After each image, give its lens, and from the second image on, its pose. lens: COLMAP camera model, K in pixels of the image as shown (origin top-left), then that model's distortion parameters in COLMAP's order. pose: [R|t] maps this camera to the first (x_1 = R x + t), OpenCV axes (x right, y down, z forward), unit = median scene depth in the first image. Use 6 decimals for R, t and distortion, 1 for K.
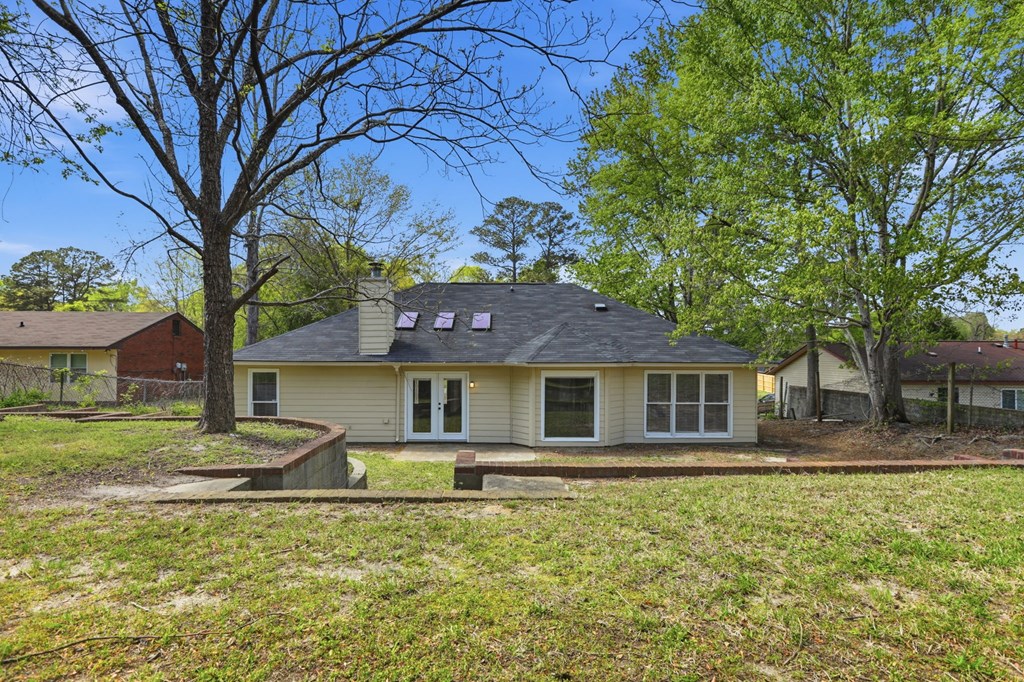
lens RADIAL K [[484.4, 0, 495.8], [0, 484.4, 337.9], [0, 0, 1]] dist [0.001105, 0.000783]
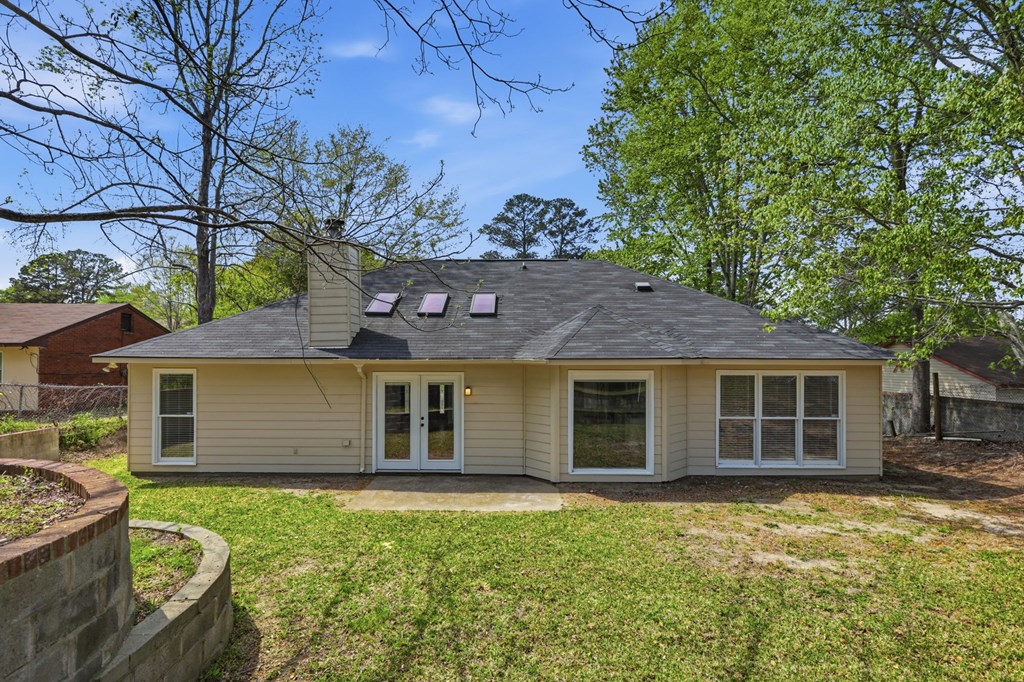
lens RADIAL K [[484.4, 0, 495.8], [0, 484.4, 337.9], [0, 0, 1]] dist [0.001105, 0.000783]
pose [[0.999753, -0.002624, -0.022068, 0.005693], [0.002481, 0.999976, -0.006517, 0.021627], [0.022084, 0.006460, 0.999735, 0.268284]]
